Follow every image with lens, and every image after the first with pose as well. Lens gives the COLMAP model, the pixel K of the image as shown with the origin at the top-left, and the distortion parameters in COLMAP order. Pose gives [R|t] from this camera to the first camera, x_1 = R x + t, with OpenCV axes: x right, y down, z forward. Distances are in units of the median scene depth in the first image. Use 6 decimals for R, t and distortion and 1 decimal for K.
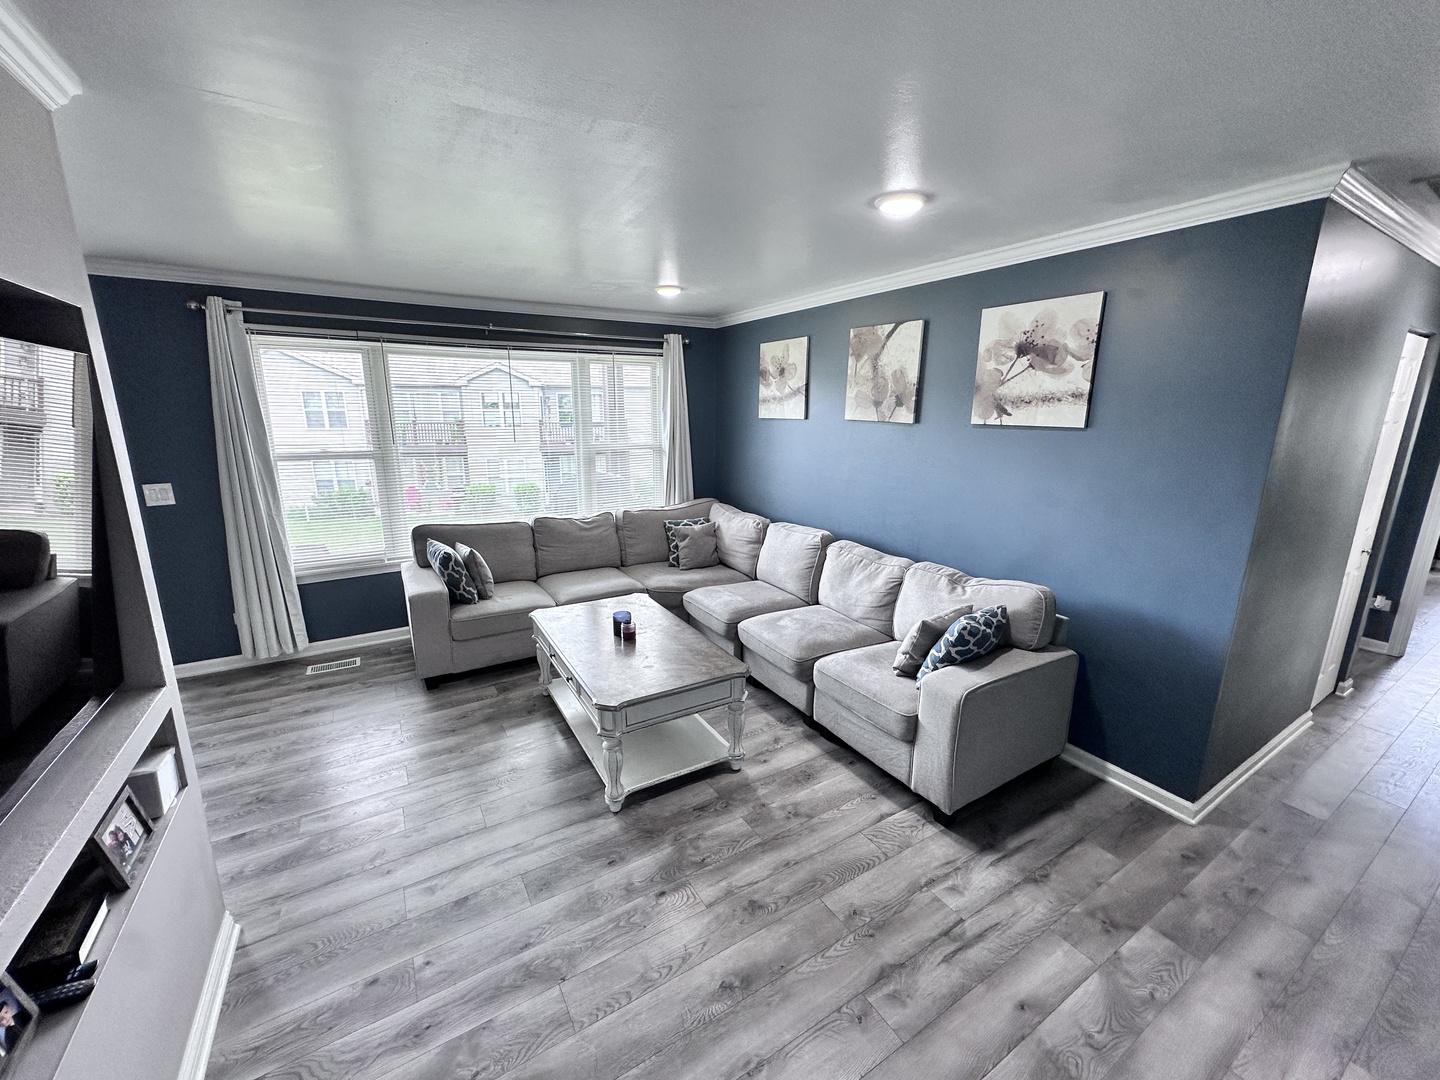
lens RADIAL K [[587.6, 0, 737.0], [0, 587.6, 541.4], [0, 0, 1]] dist [-0.003985, -0.000165]
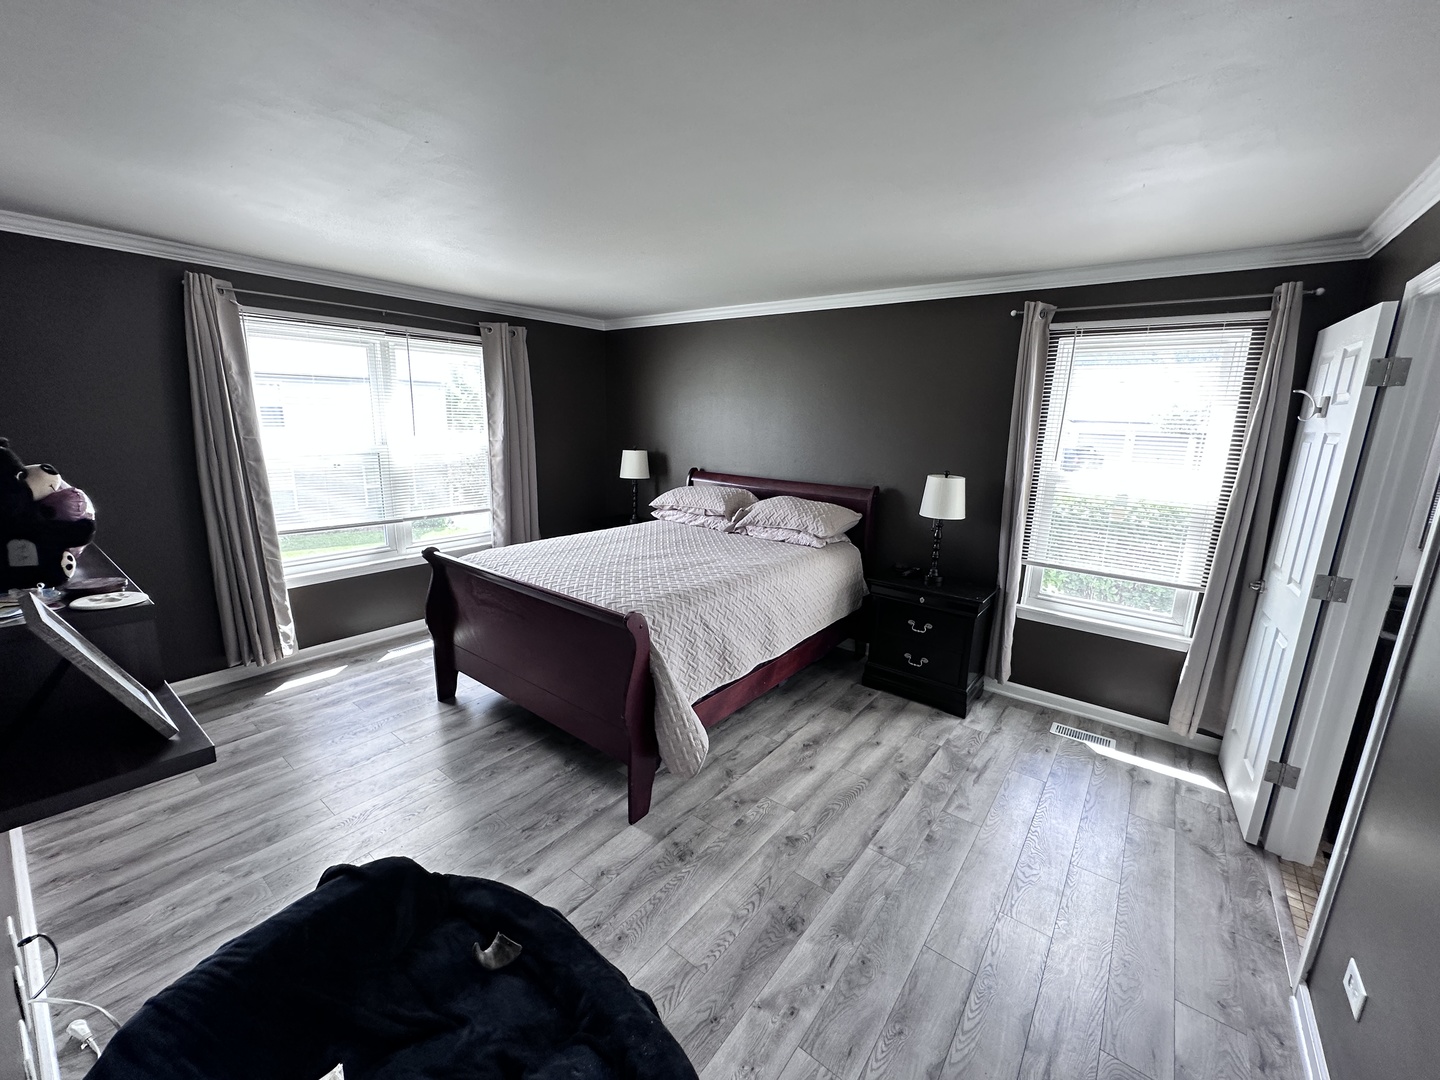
lens RADIAL K [[587.6, 0, 737.0], [0, 587.6, 541.4], [0, 0, 1]] dist [-0.003985, -0.000165]
pose [[0.932964, -0.062985, 0.354416, -0.403229], [0.059423, 0.998013, 0.020936, -0.003977], [-0.355031, 0.001528, 0.934853, -0.050776]]
